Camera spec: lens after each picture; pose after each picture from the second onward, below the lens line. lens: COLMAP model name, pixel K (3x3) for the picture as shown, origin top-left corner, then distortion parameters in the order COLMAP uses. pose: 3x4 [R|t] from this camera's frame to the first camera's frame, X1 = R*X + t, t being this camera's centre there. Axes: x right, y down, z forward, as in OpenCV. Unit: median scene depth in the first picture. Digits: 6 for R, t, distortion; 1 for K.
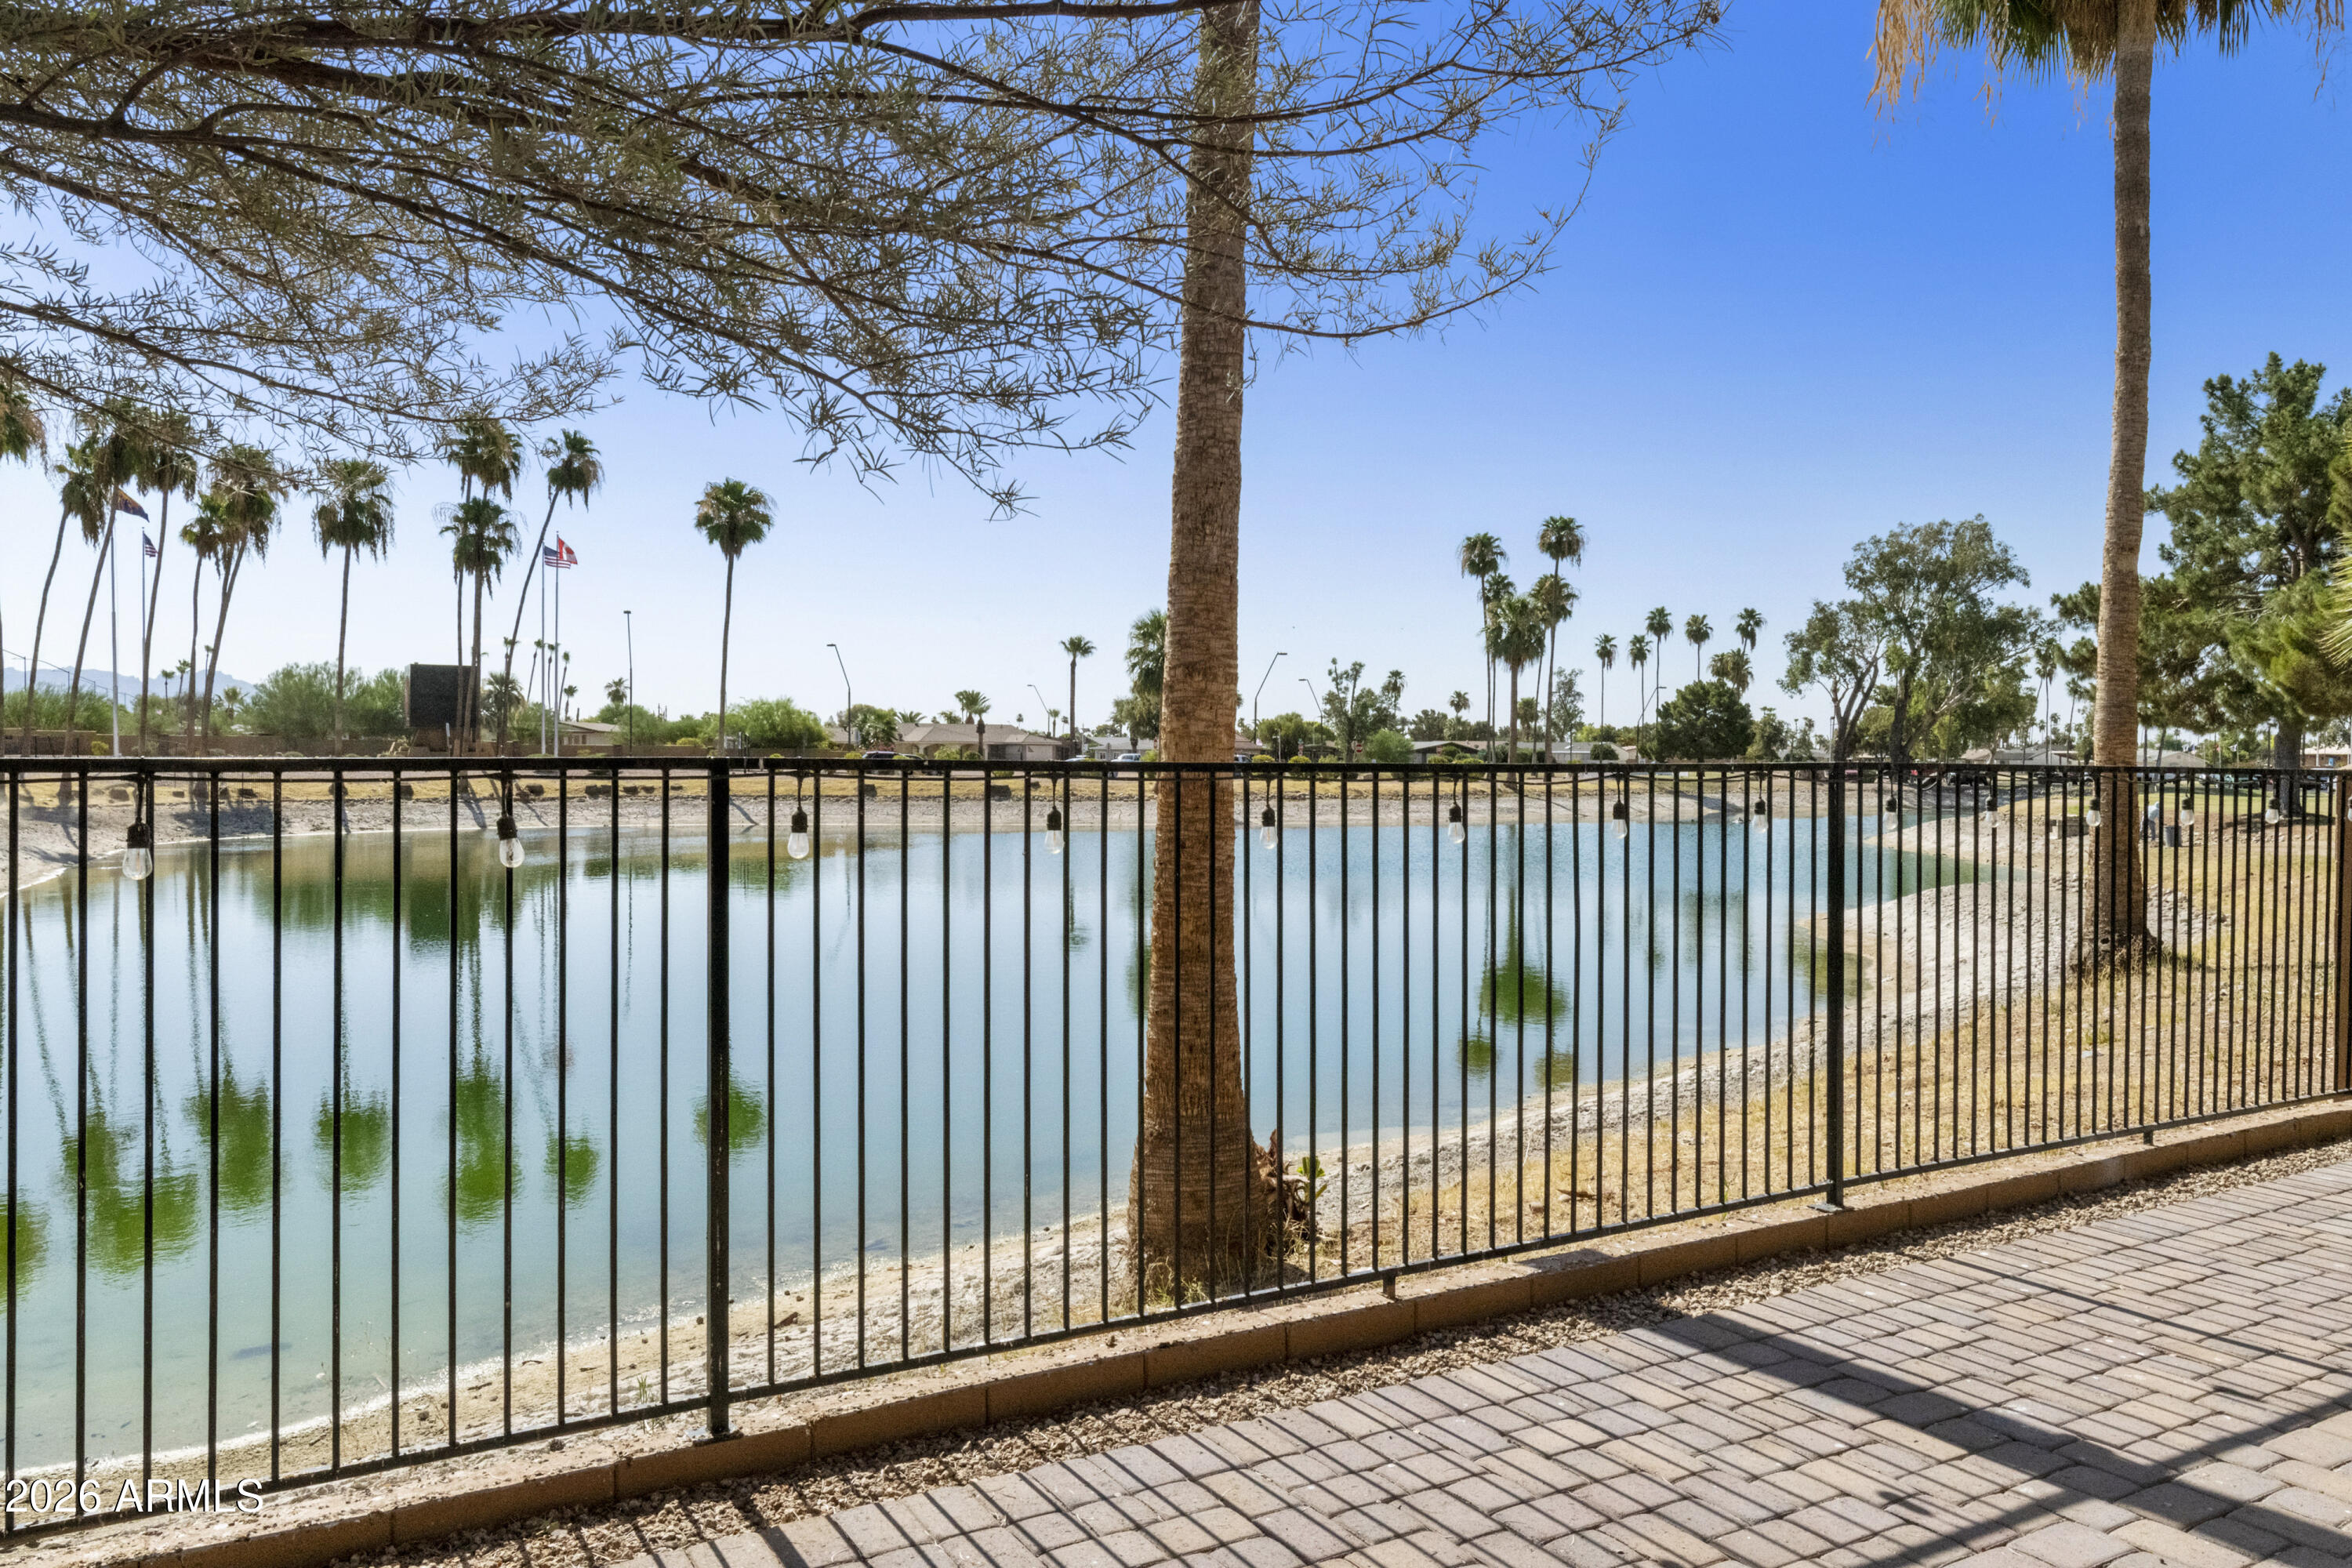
lens RADIAL K [[1605.9, 0, 1167.1], [0, 1605.9, 772.1], [0, 0, 1]] dist [0.003820, -0.000845]
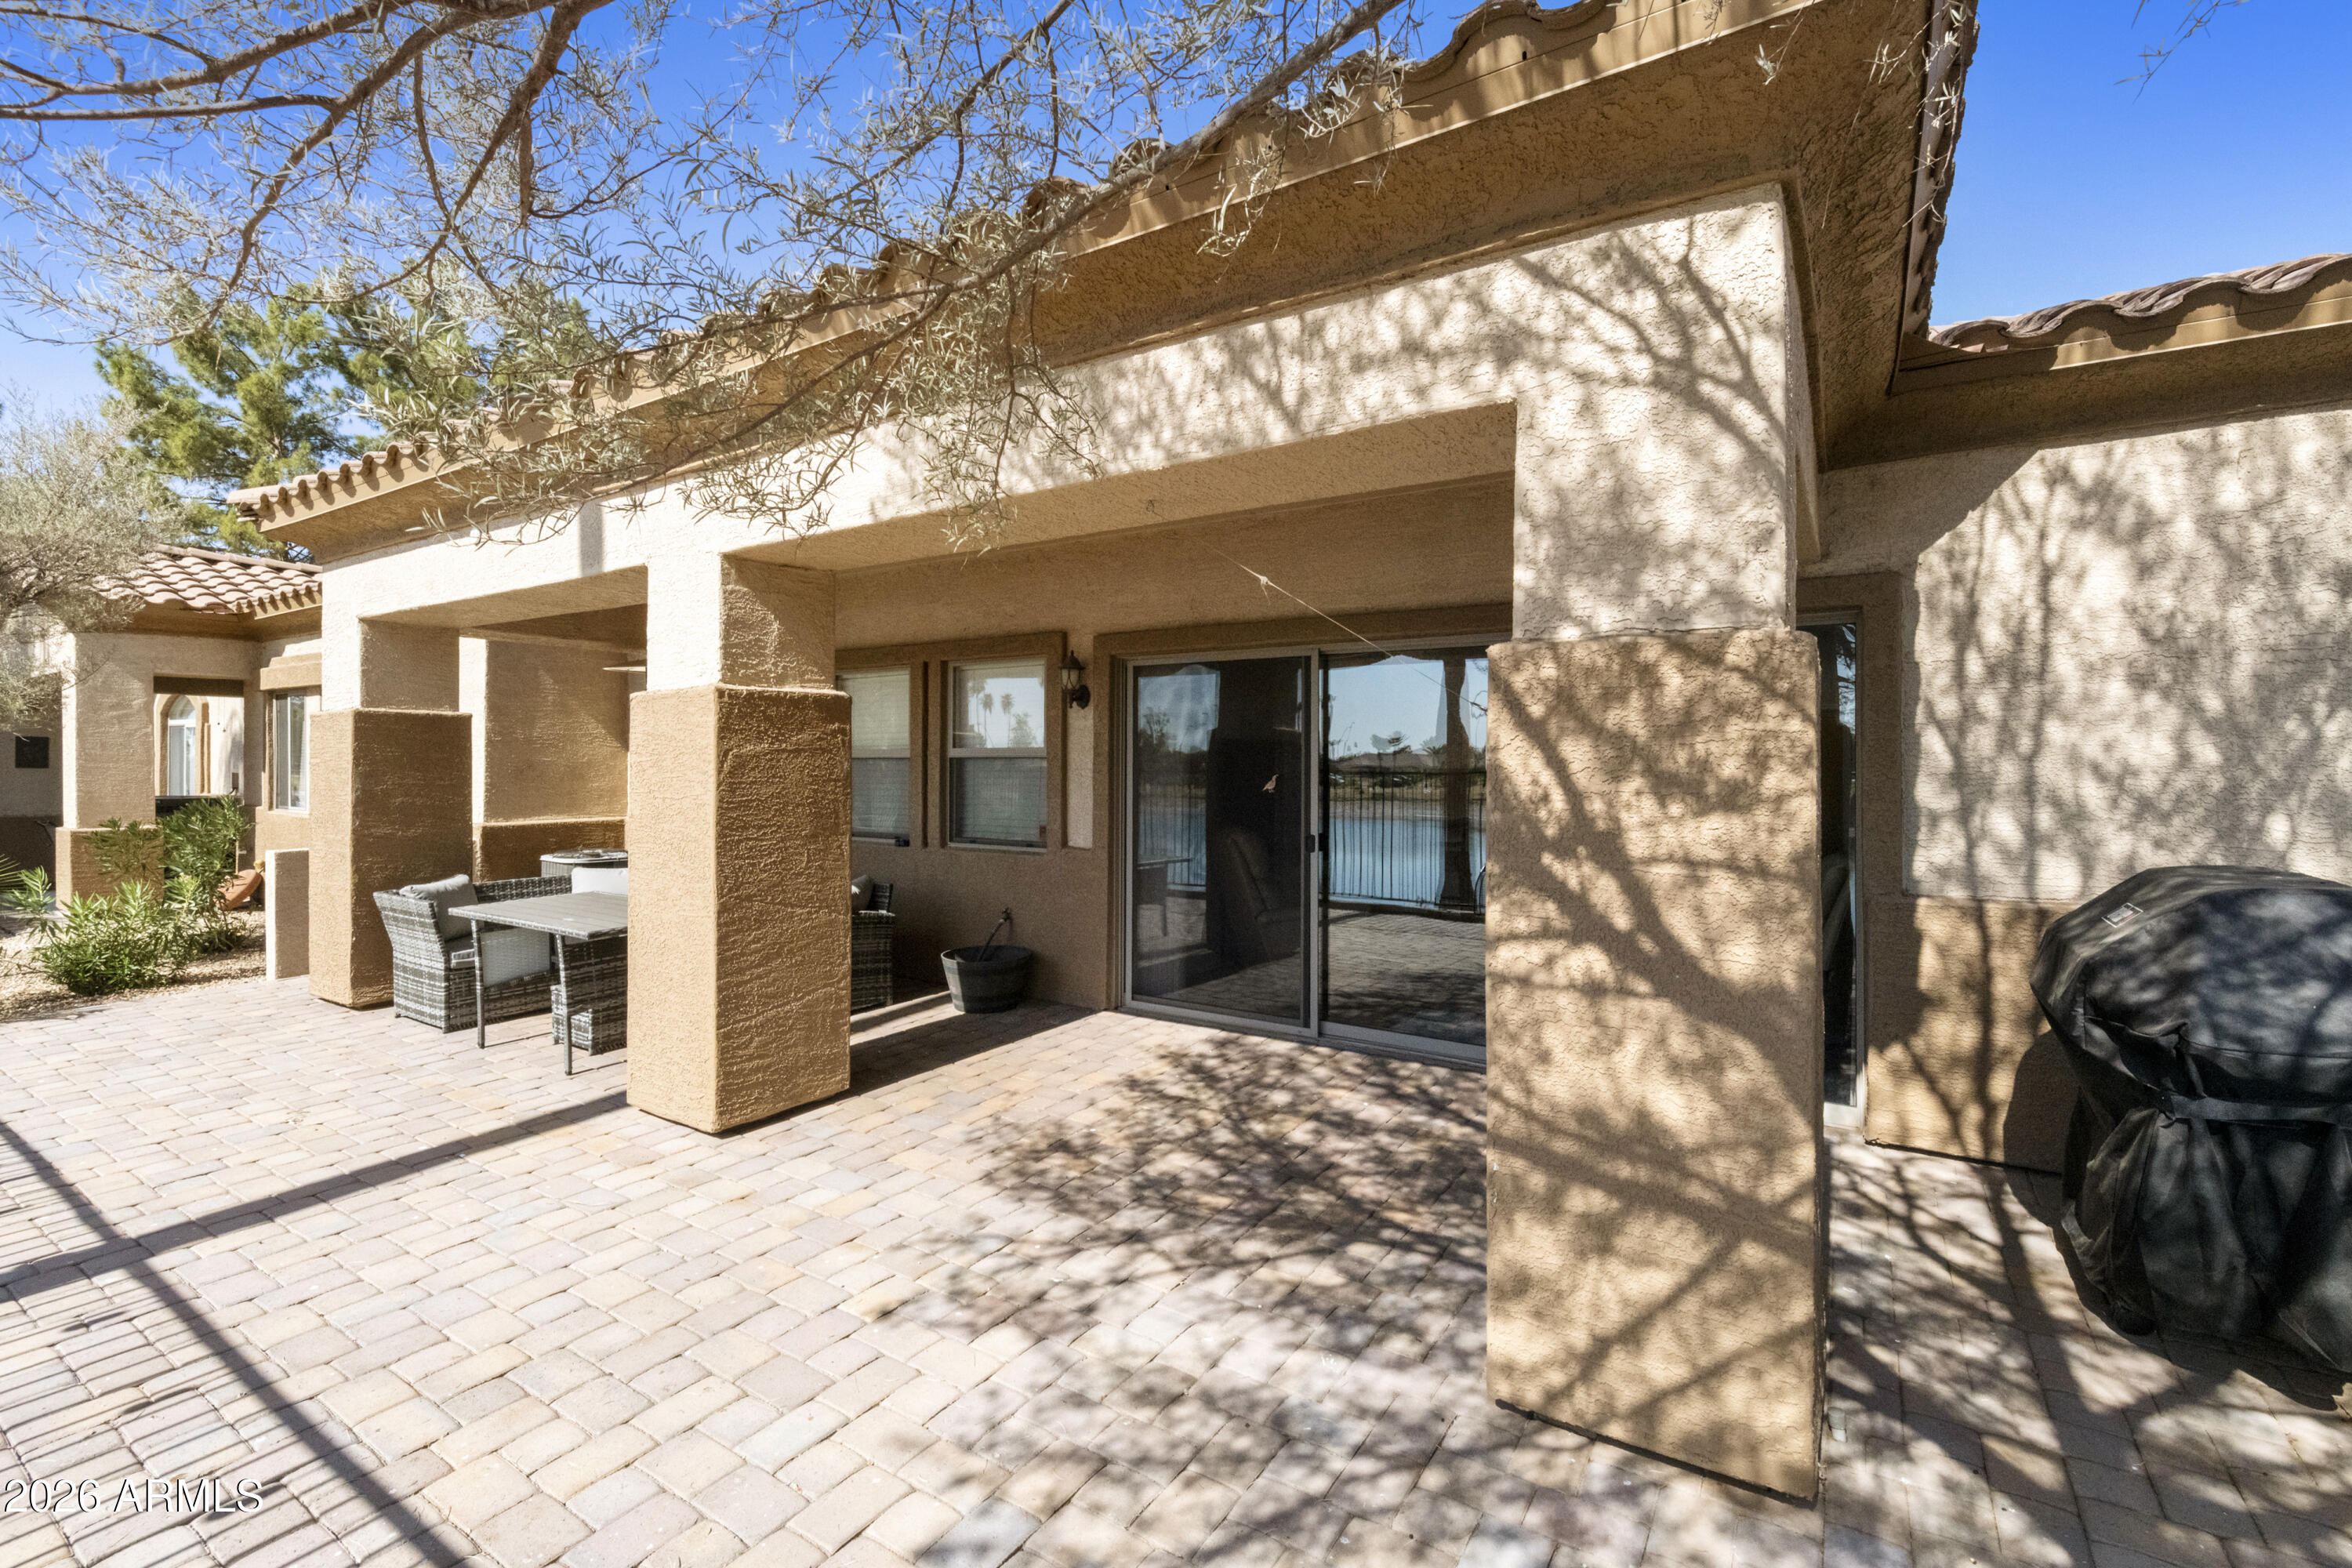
lens RADIAL K [[1031.4, 0, 1178.3], [0, 1031.4, 765.6], [0, 0, 1]] dist [0.000384, -0.000106]
pose [[-0.449921, -0.006458, 0.893045, -0.217116], [0.001618, 0.999966, 0.008047, -0.001506], [-0.893067, 0.005066, -0.449896, 0.184047]]
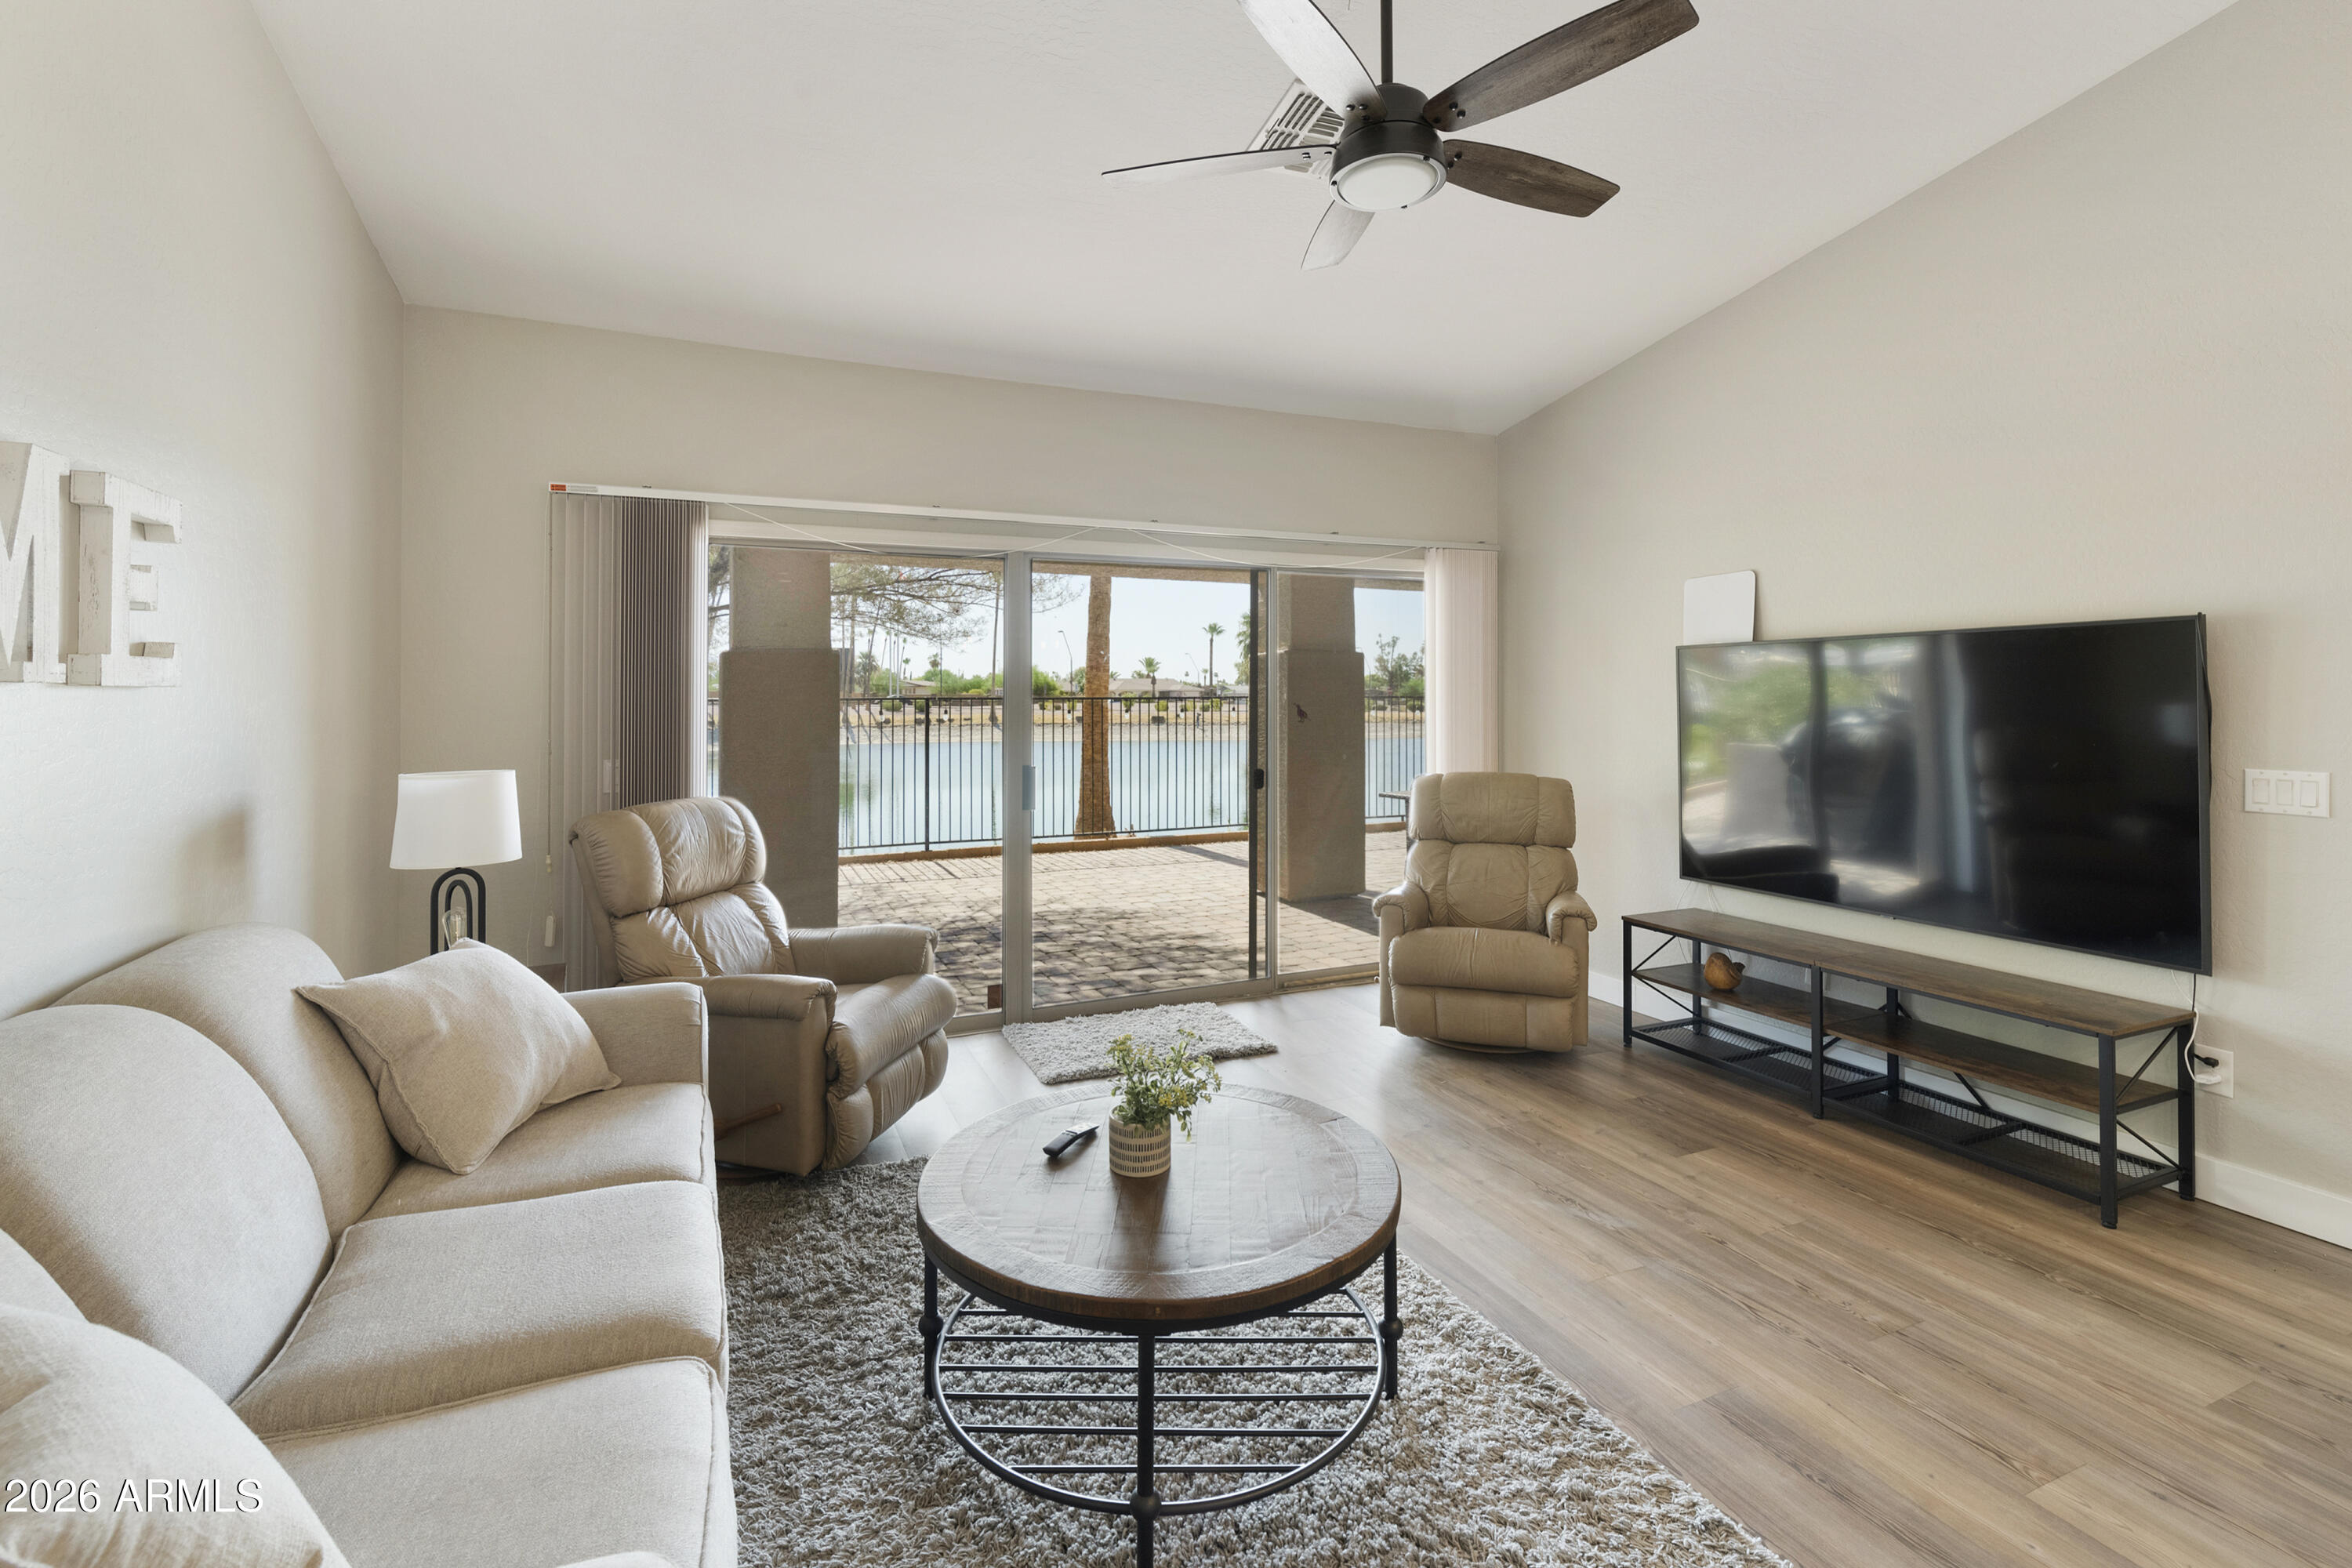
lens RADIAL K [[1064.8, 0, 1171.4], [0, 1064.8, 685.1], [0, 0, 1]] dist [-0.001149, -0.000094]
pose [[0.993599, -0.011354, -0.112395, 0.237003], [0.008851, 0.999702, -0.022739, 0.010255], [0.112620, 0.021599, 0.993403, -0.604582]]
